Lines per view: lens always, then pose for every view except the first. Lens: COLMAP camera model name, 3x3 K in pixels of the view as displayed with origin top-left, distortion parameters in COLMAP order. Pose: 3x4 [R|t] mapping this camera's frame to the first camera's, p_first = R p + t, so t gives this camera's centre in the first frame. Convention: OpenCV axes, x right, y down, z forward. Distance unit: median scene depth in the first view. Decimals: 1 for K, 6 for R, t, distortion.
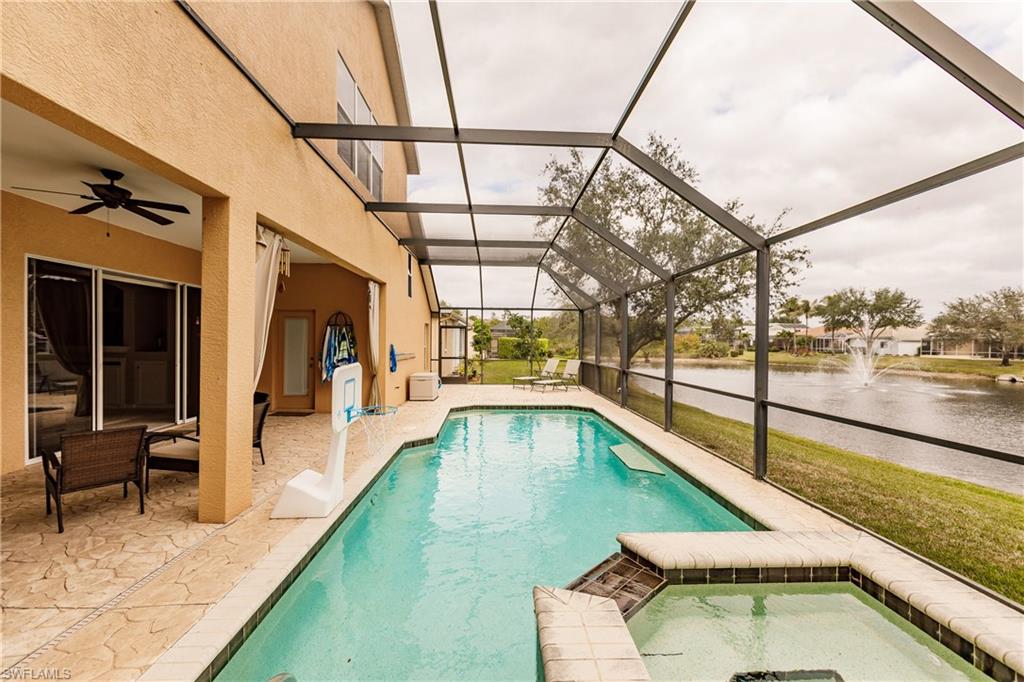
lens RADIAL K [[457.7, 0, 512.0], [0, 457.7, 341.0], [0, 0, 1]] dist [0.001472, -0.000070]
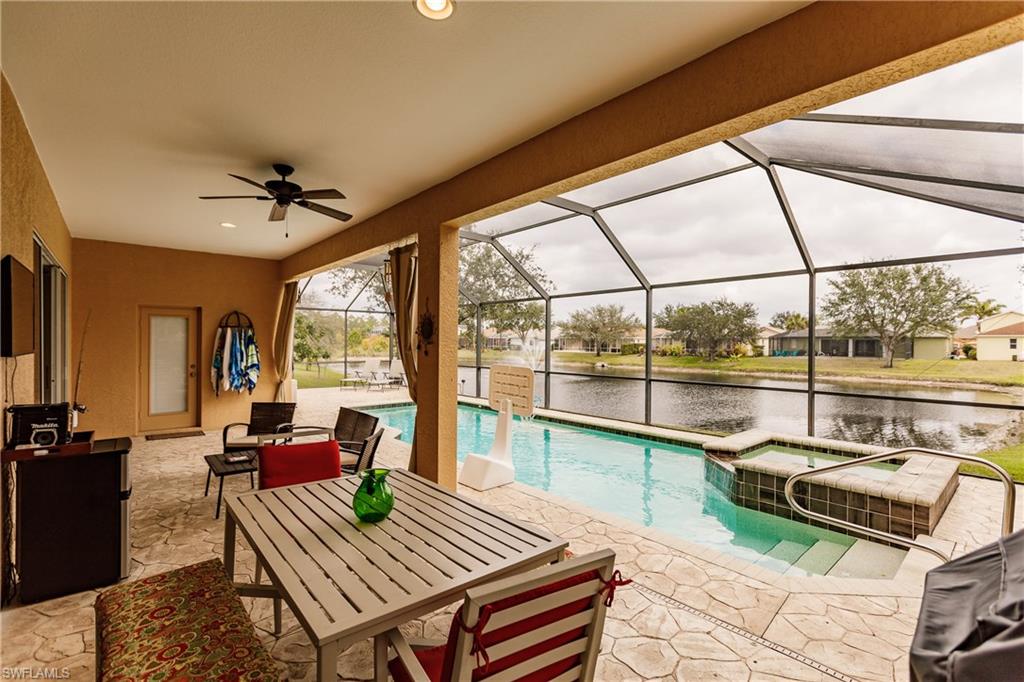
lens RADIAL K [[457.7, 0, 512.0], [0, 457.7, 341.0], [0, 0, 1]] dist [0.001472, -0.000070]
pose [[0.782602, -0.003026, 0.622516, -0.524422], [0.001902, 0.999995, 0.002470, -0.008583], [-0.622520, -0.000749, 0.782603, -0.008212]]
